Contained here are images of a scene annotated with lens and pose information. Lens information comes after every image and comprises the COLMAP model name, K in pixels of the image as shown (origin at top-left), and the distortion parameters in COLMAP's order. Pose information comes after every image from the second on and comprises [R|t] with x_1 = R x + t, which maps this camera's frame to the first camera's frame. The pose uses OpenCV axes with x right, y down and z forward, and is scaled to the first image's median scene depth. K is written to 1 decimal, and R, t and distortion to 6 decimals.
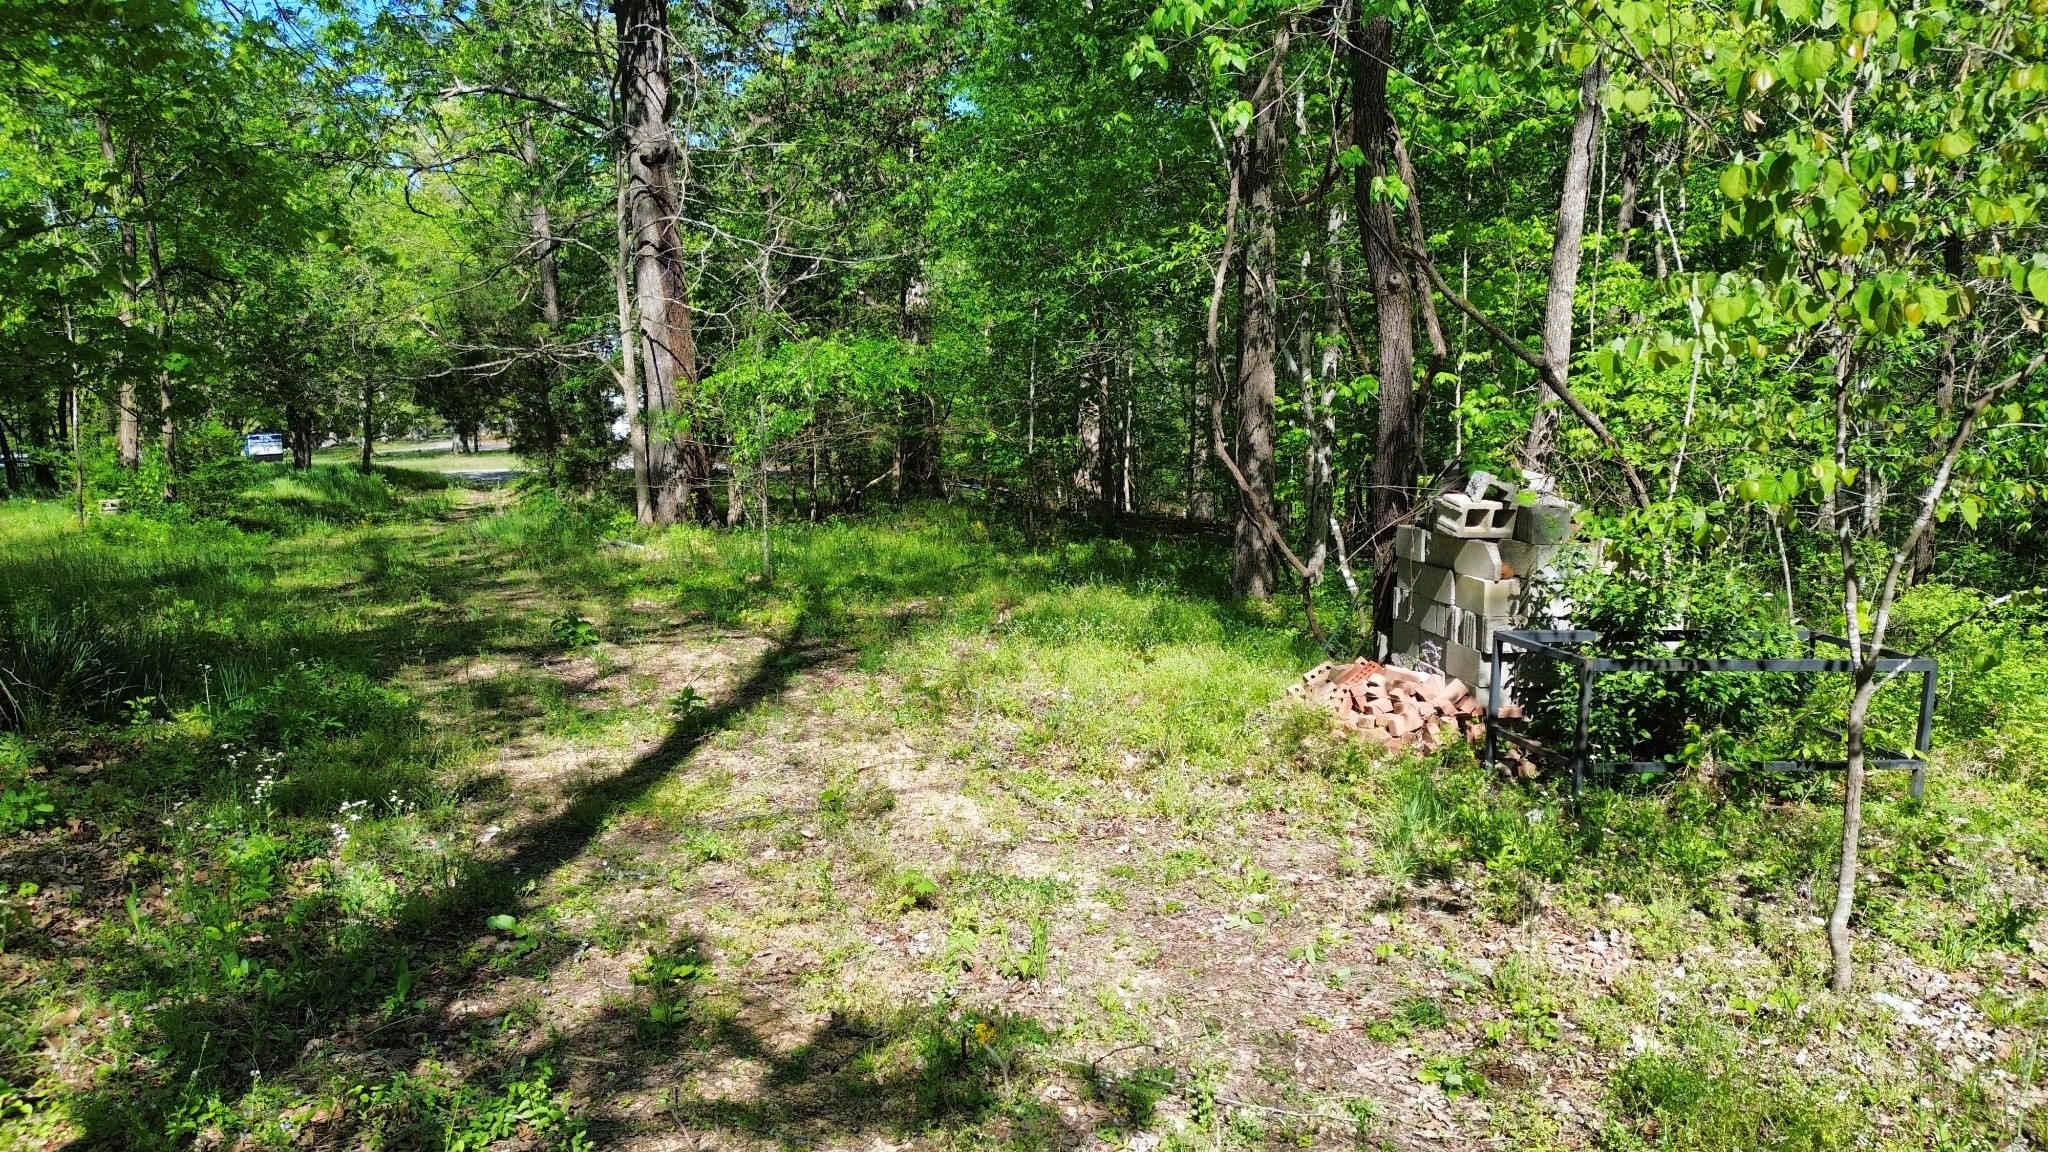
lens RADIAL K [[1488.5, 0, 1024.5], [0, 1488.5, 605.8], [0, 0, 1]] dist [0.061722, -0.008318]
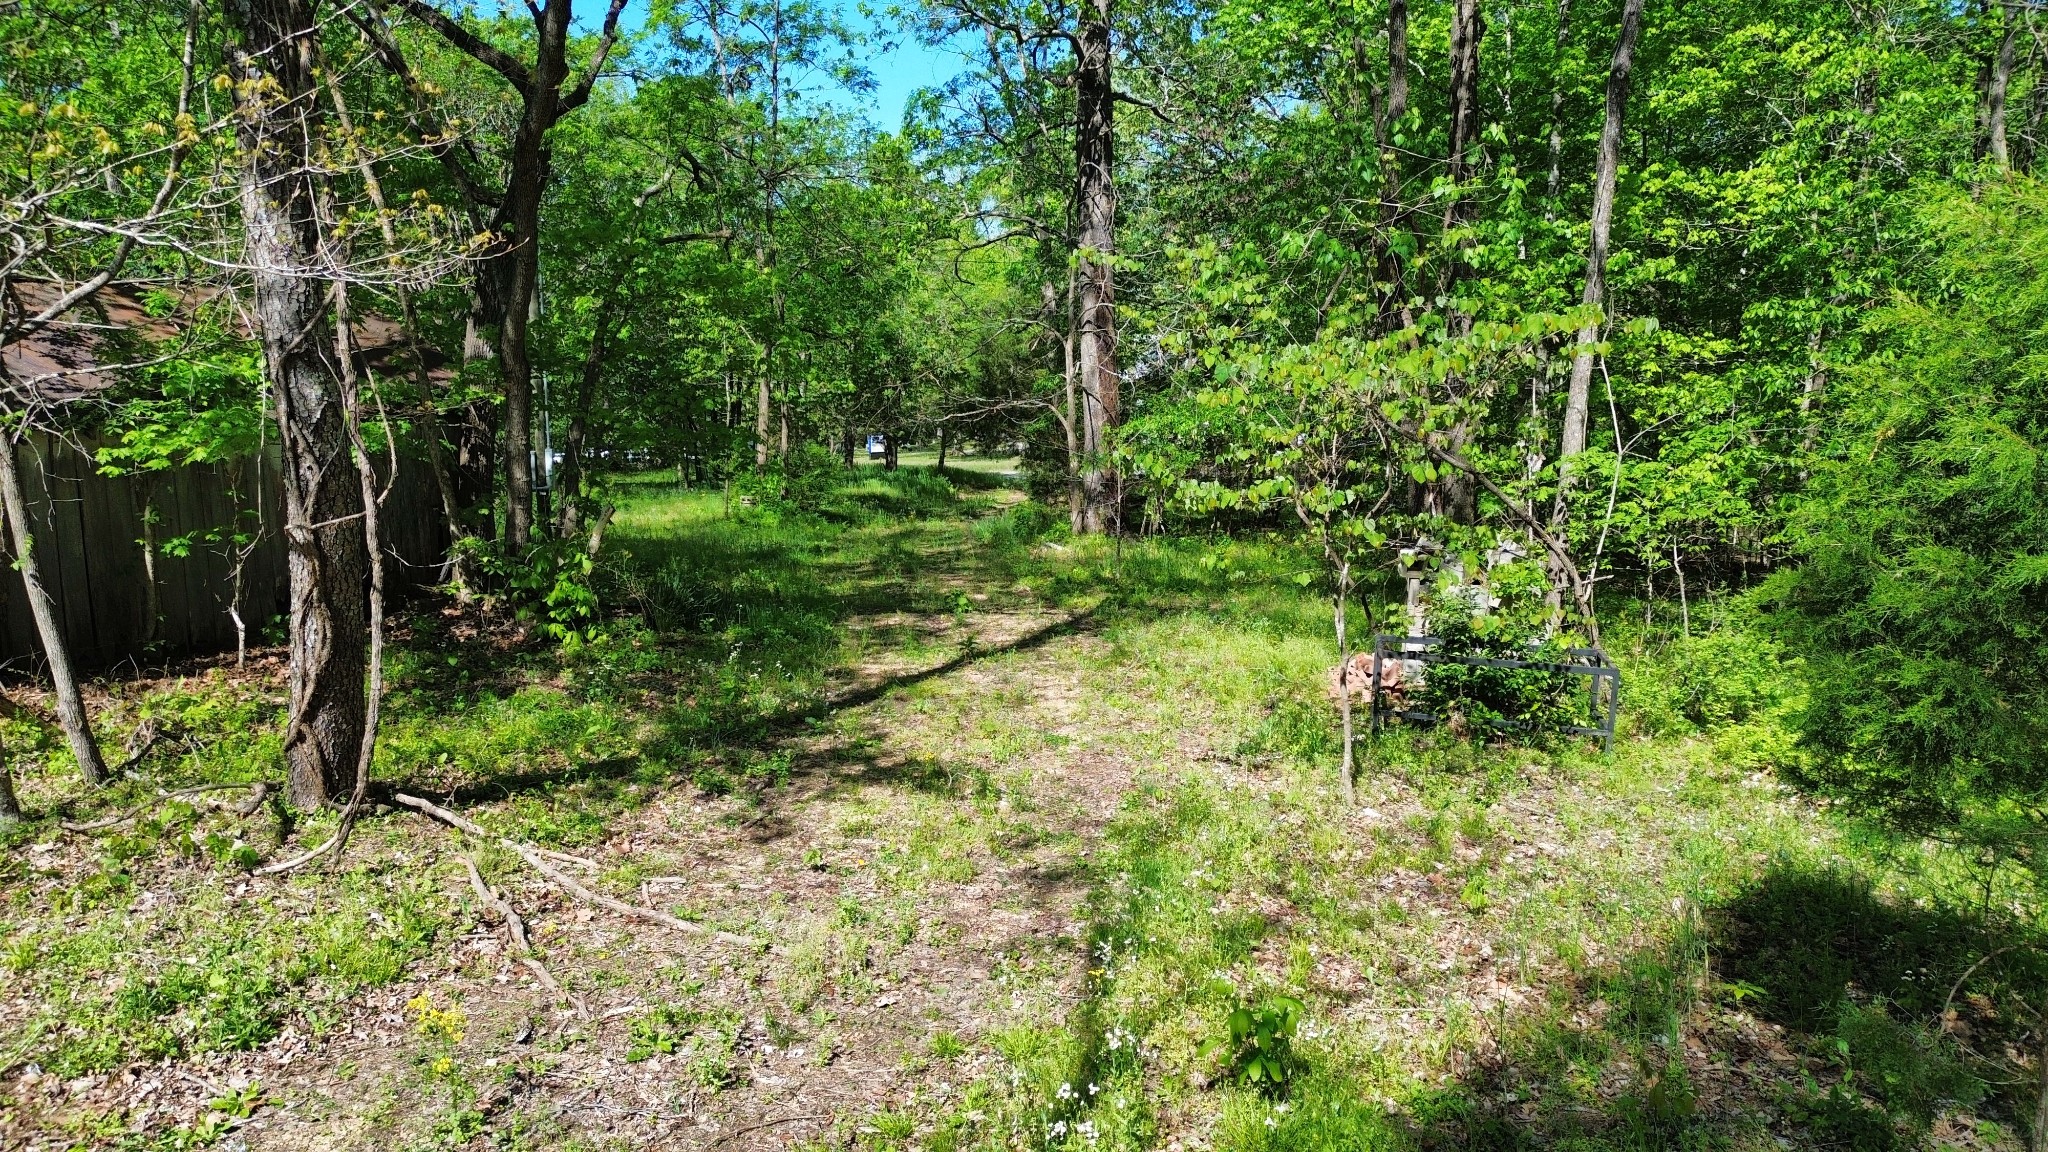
lens RADIAL K [[1488.5, 0, 1024.5], [0, 1488.5, 605.8], [0, 0, 1]] dist [0.061722, -0.008318]
pose [[0.929028, 0.061644, -0.364838, 0.158347], [-0.061689, 0.998029, 0.011543, -0.000588], [0.364830, 0.011783, 0.930999, -0.202819]]
